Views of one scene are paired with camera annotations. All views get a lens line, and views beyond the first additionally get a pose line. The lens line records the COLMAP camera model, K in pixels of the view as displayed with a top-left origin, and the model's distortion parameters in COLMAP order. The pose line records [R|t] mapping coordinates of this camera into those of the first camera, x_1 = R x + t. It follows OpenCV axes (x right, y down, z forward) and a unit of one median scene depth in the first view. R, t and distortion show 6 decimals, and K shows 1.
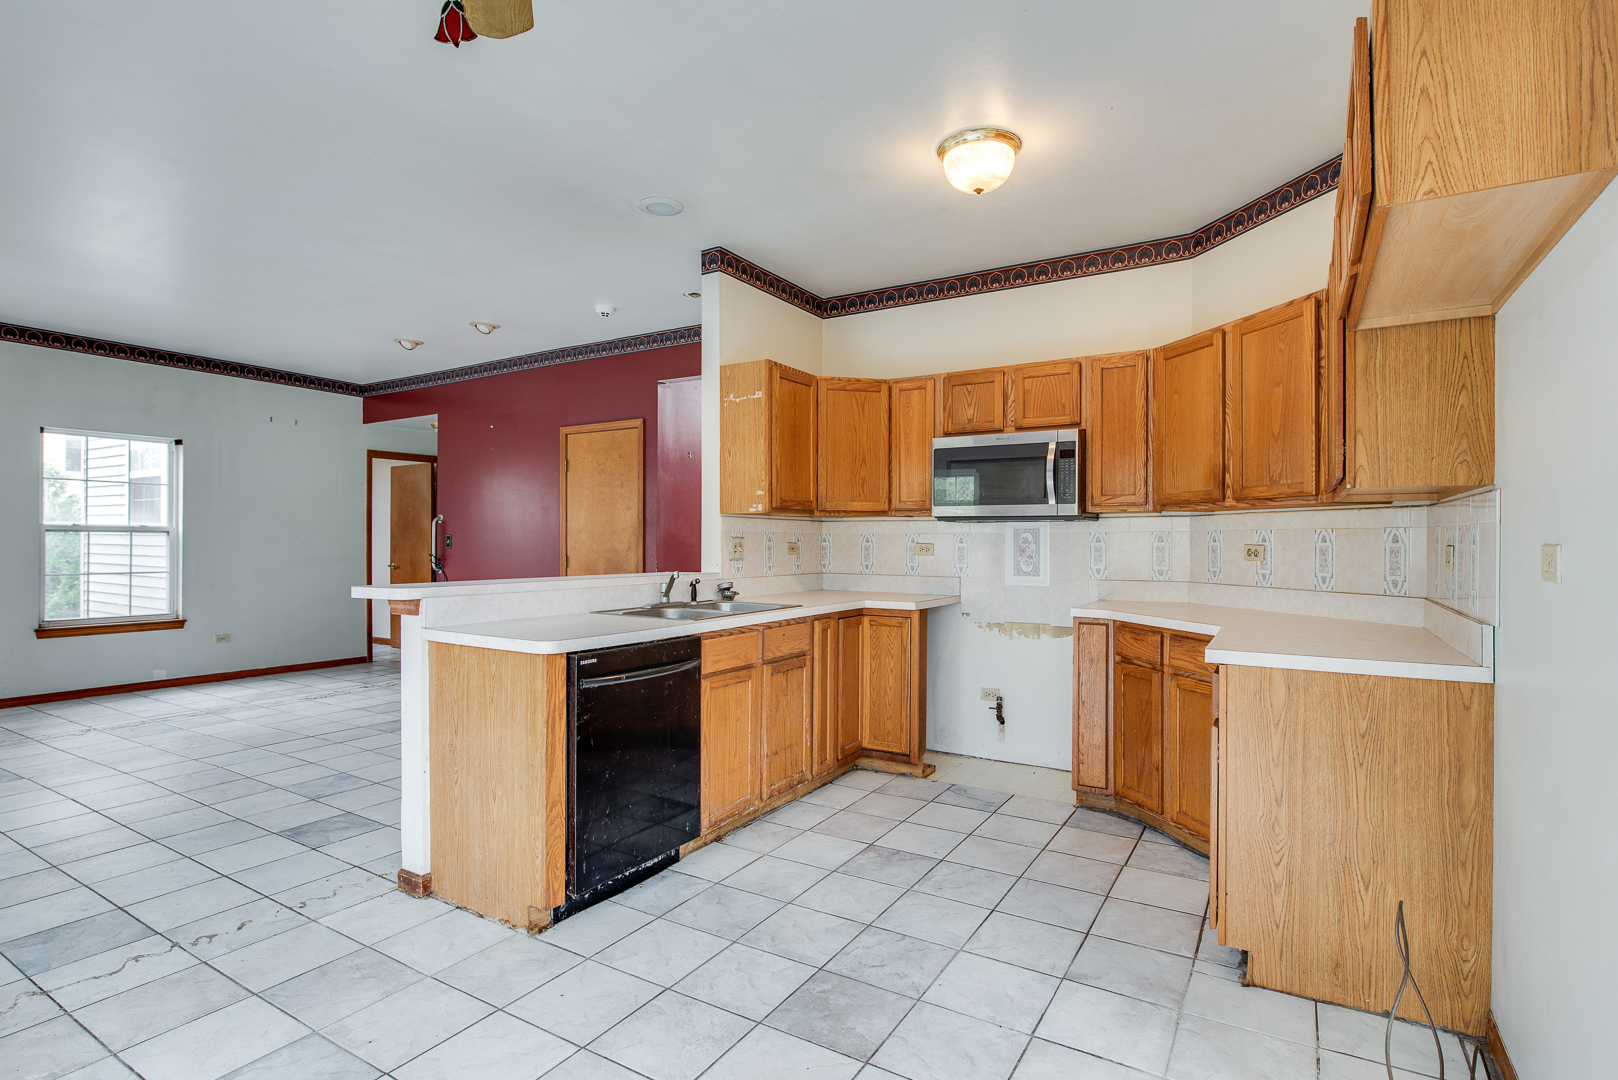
lens RADIAL K [[806.8, 0, 805.2], [0, 806.8, 539.8], [0, 0, 1]] dist [-0.003068, -0.002110]
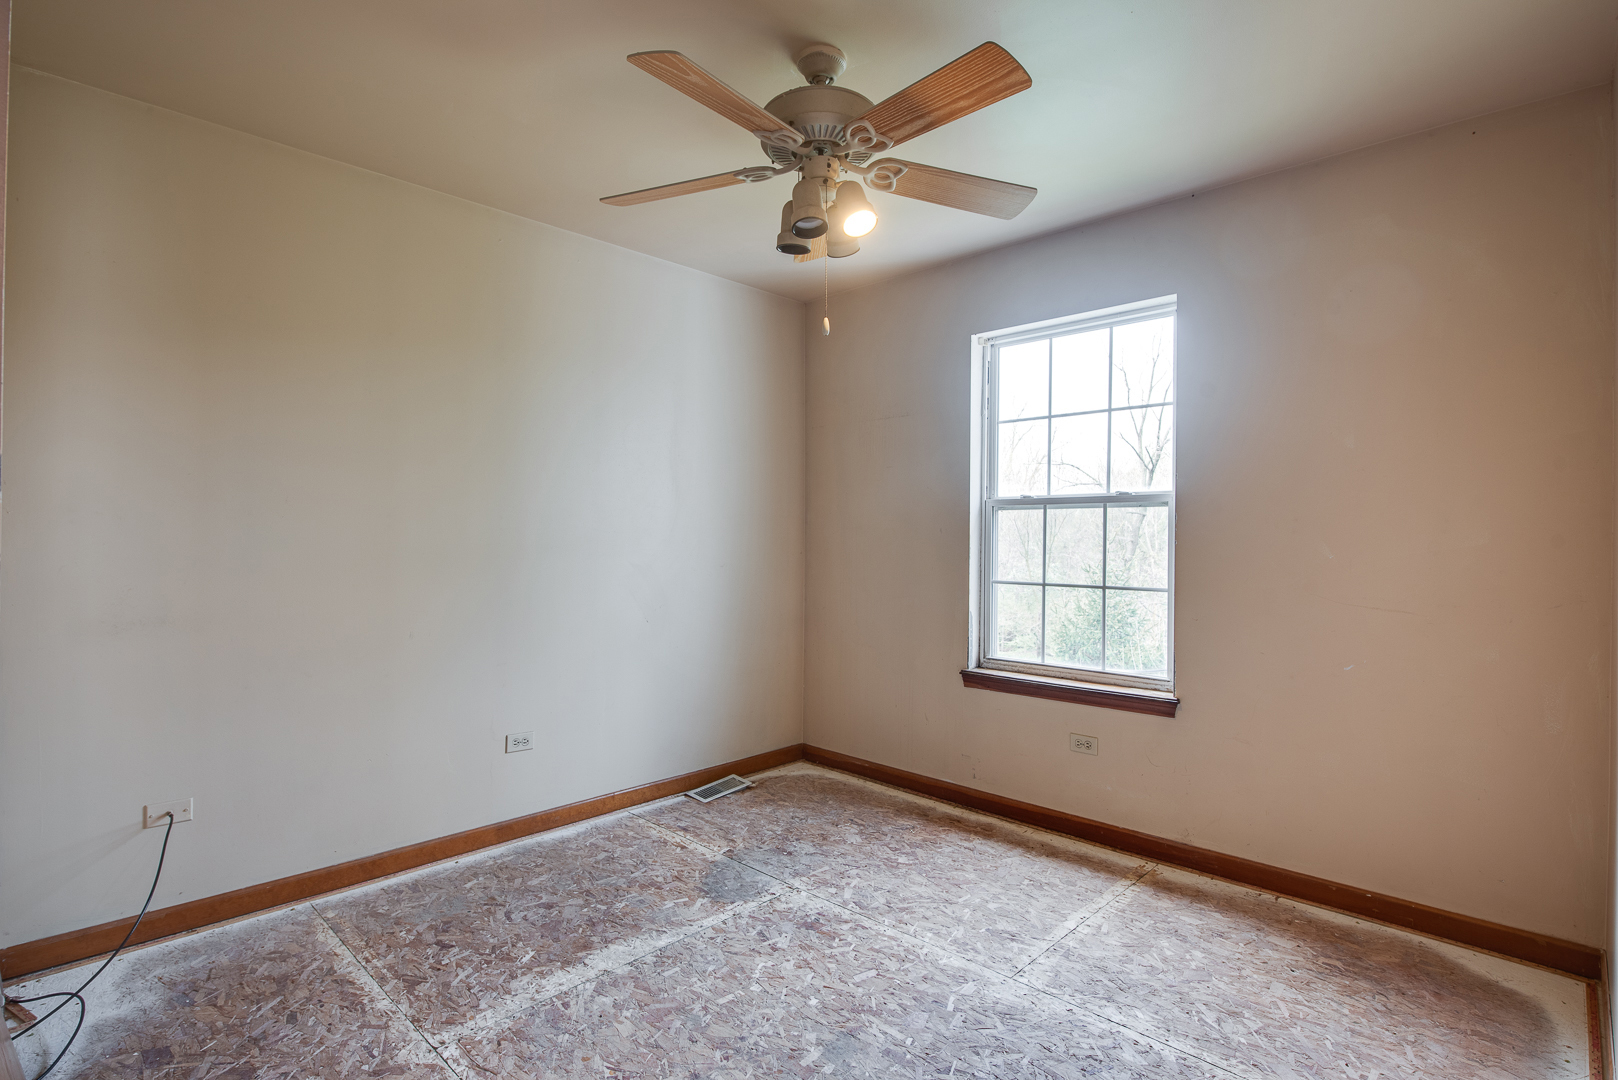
lens RADIAL K [[806.8, 0, 805.2], [0, 806.8, 539.8], [0, 0, 1]] dist [-0.003068, -0.002110]
pose [[-0.226642, 0.001146, -0.973978, -0.503401], [-0.000542, 0.999999, 0.001302, 0.017832], [0.973978, 0.000823, -0.226641, 1.569936]]
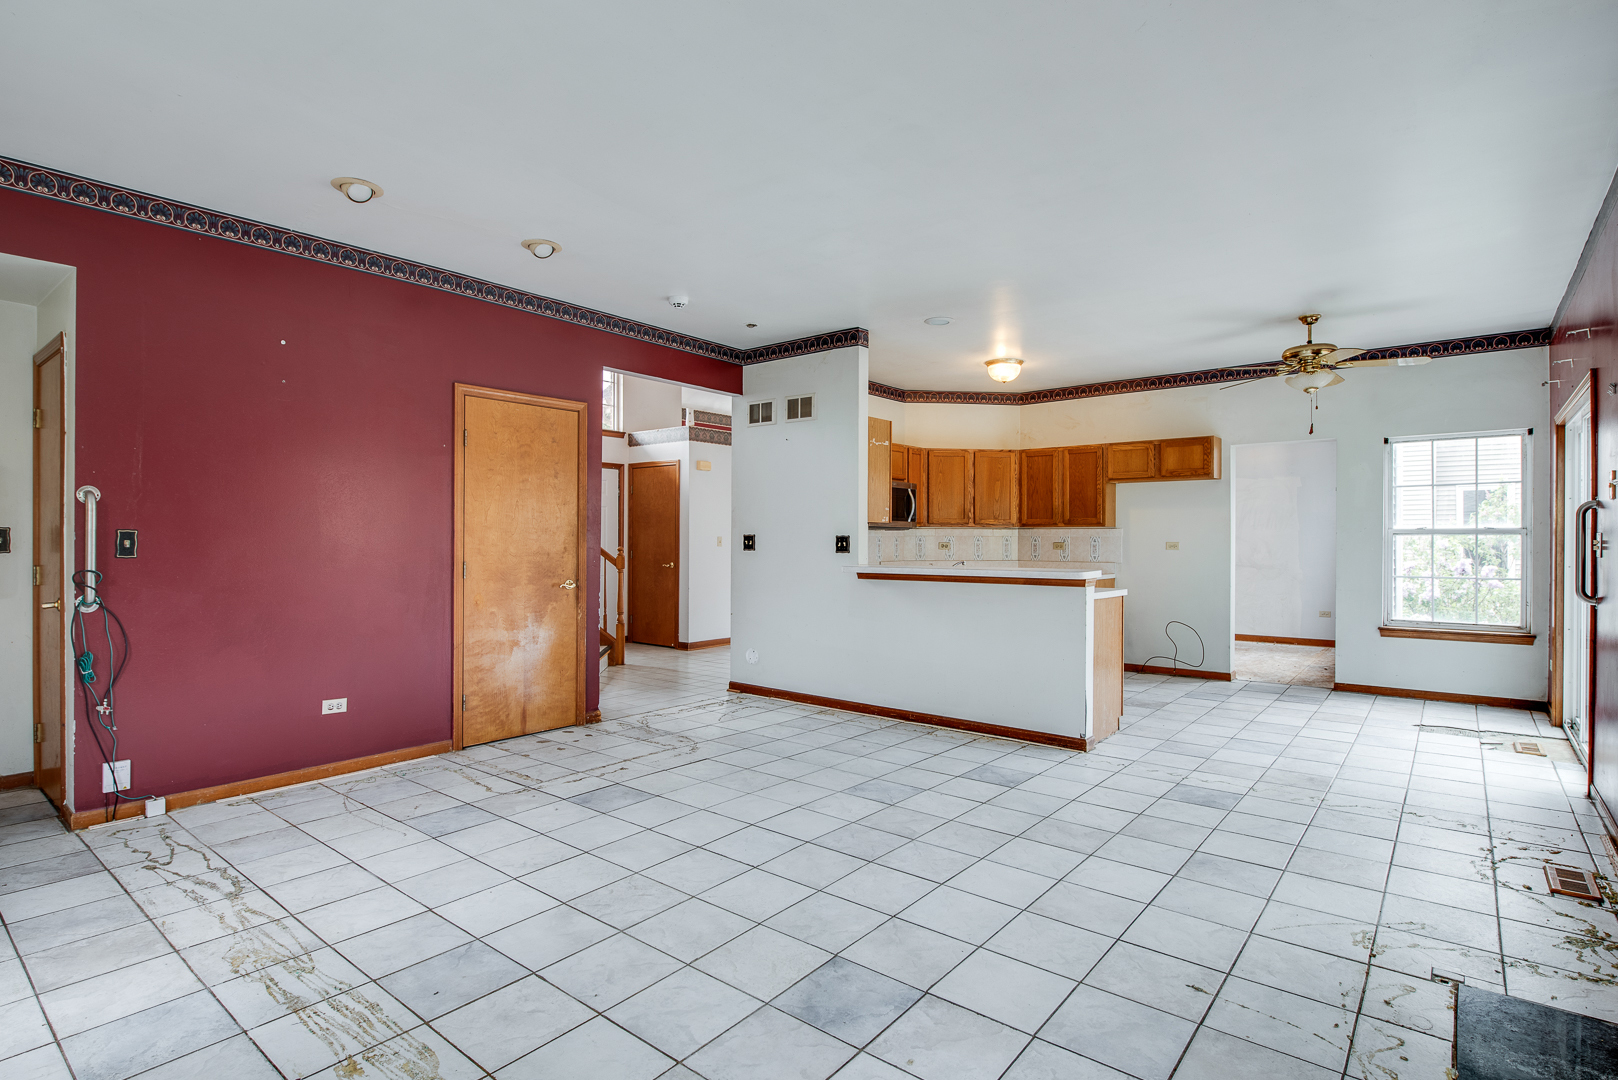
lens RADIAL K [[827.6, 0, 809.0], [0, 827.6, 540.0], [0, 0, 1]] dist [-0.002336, -0.000838]
pose [[0.117822, -0.002799, 0.993031, -1.652566], [-0.003705, 0.999988, 0.003258, -0.005967], [-0.993028, -0.004063, 0.117810, 0.998472]]
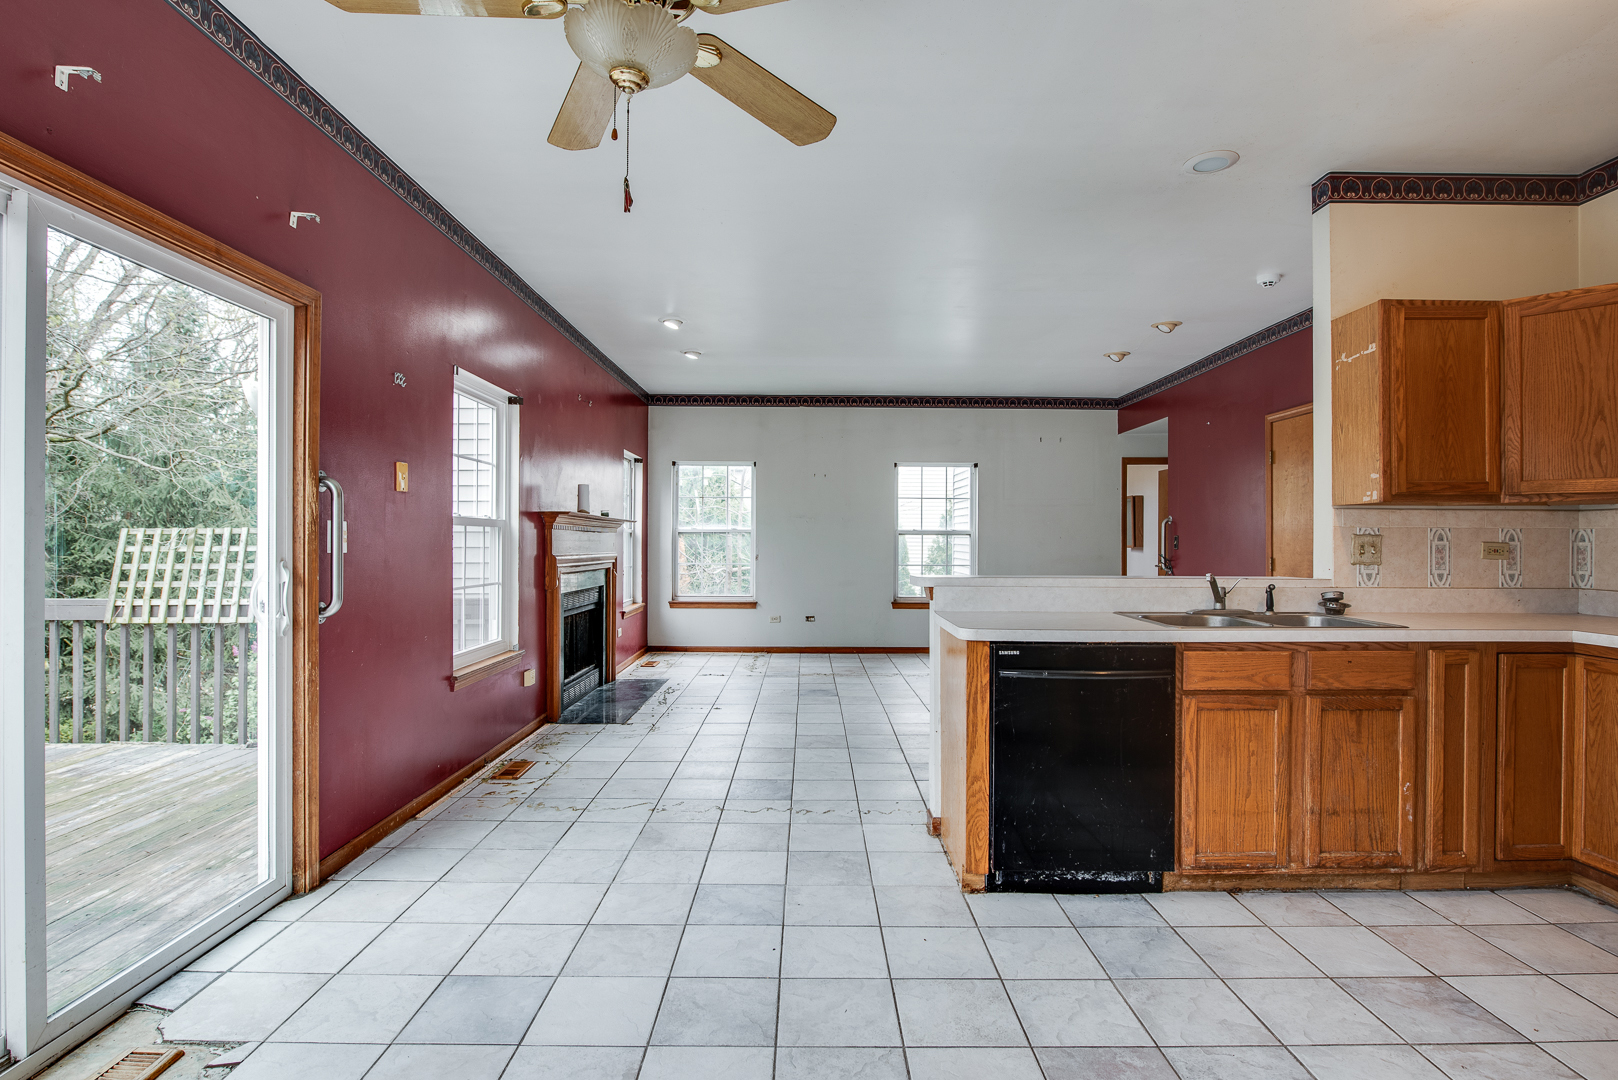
lens RADIAL K [[806.8, 0, 805.2], [0, 806.8, 539.8], [0, 0, 1]] dist [-0.003068, -0.002110]
pose [[0.524572, -0.002172, -0.851363, 0.320849], [-0.001017, 0.999994, -0.003178, 0.005063], [0.851365, 0.002533, 0.524567, 0.147498]]
